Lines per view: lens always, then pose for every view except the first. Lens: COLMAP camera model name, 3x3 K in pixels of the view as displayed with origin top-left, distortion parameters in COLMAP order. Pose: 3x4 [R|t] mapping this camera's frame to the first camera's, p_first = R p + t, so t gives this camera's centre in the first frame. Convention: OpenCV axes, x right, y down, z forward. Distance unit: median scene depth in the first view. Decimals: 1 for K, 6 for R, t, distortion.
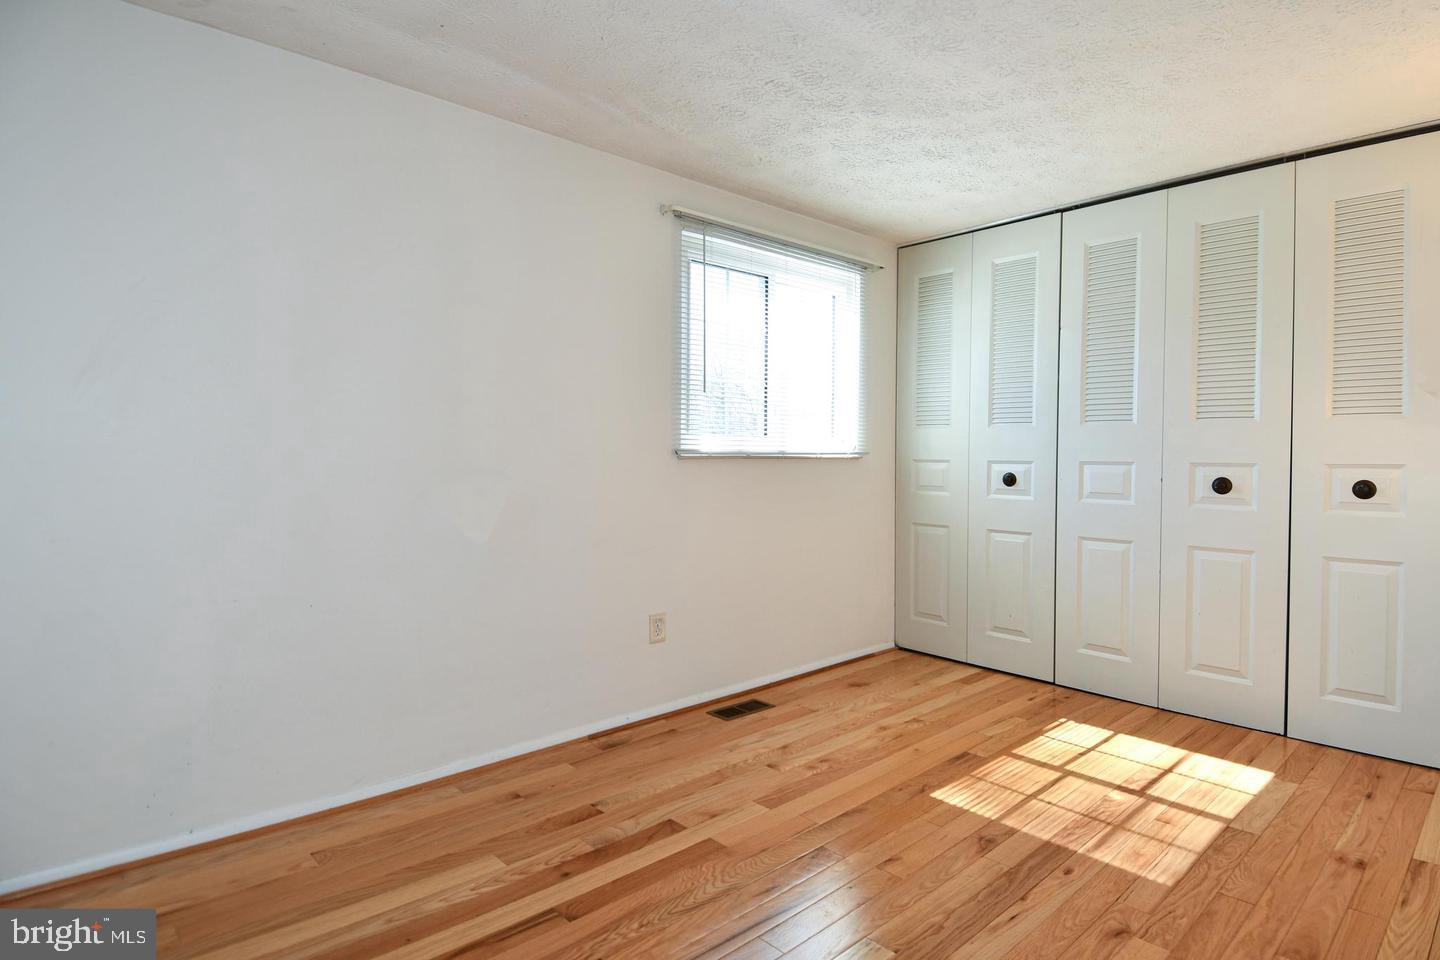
lens RADIAL K [[806.1, 0, 798.8], [0, 806.1, 465.5], [0, 0, 1]] dist [0.039392, -0.046891]
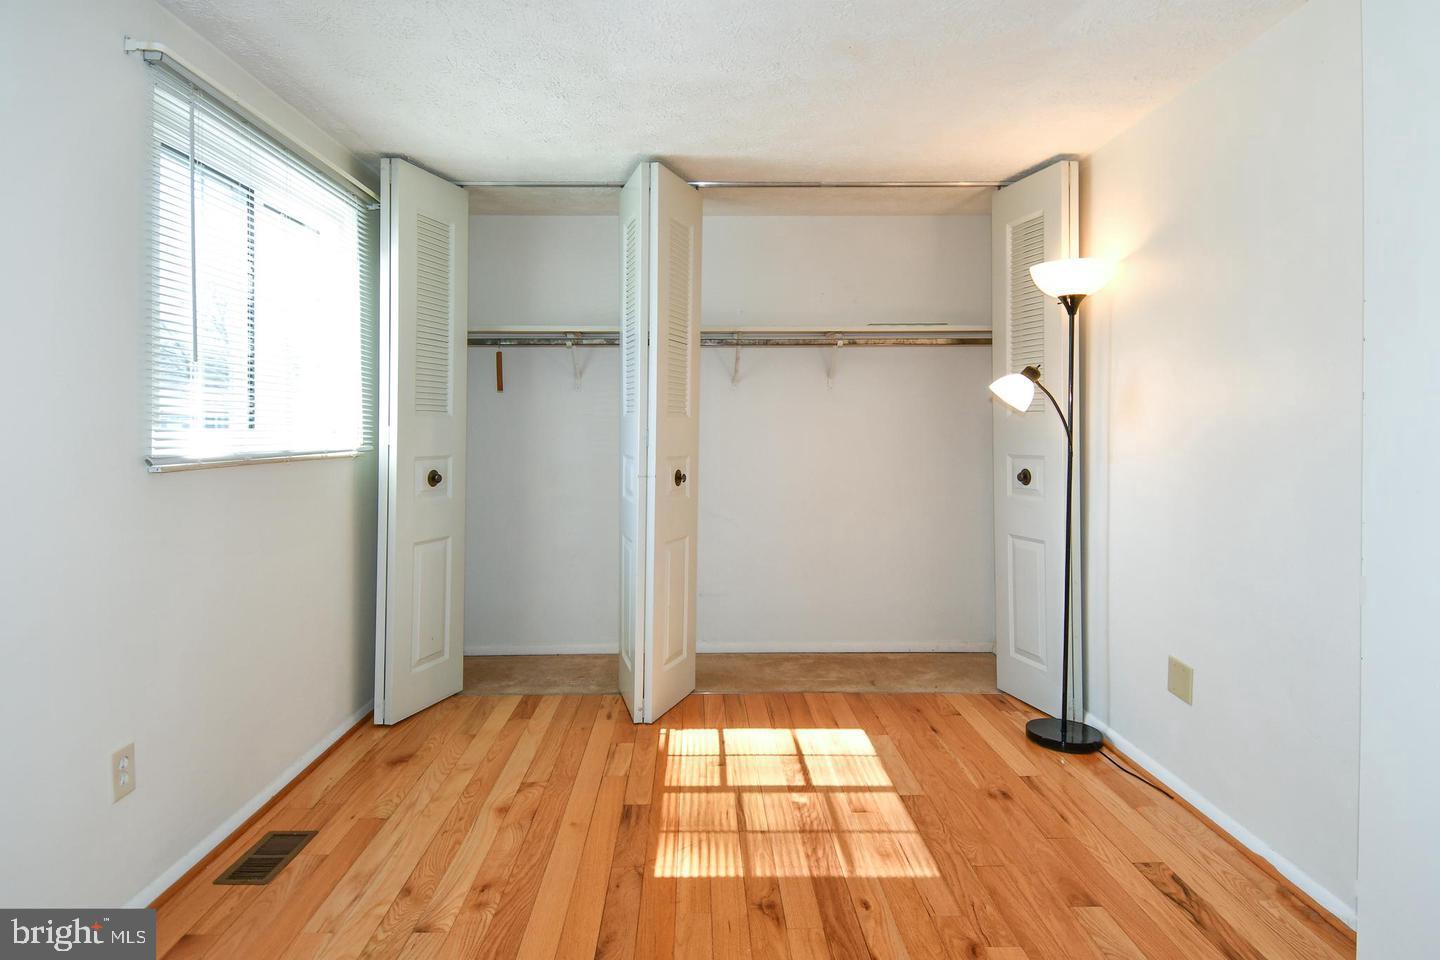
lens RADIAL K [[789.9, 0, 720.0], [0, 789.9, 434.3], [0, 0, 1]] dist [0.100918, -0.092712]
pose [[0.695832, -0.011300, 0.718115, -0.332722], [0.016512, 0.999864, -0.000266, -0.034069], [-0.718014, 0.012043, 0.695924, 0.342017]]
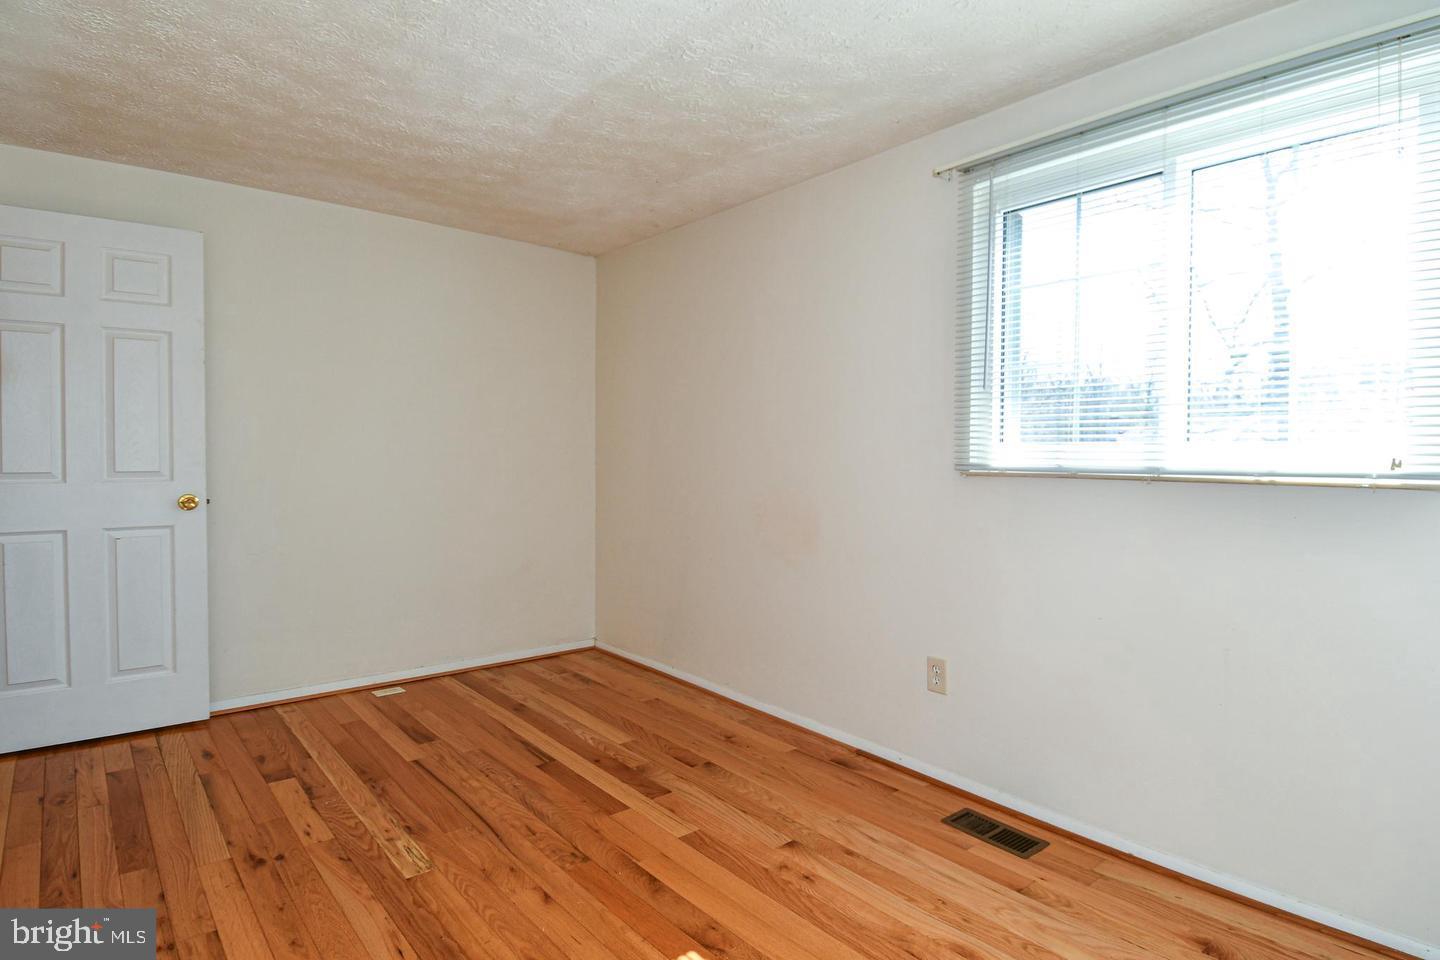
lens RADIAL K [[762.7, 0, 674.9], [0, 762.7, 457.5], [0, 0, 1]] dist [0.046063, -0.044409]
pose [[-0.139071, 0.009792, -0.990234, 0.752001], [-0.015661, 0.999804, 0.012086, -0.035617], [0.990159, 0.017188, -0.138890, 0.962672]]
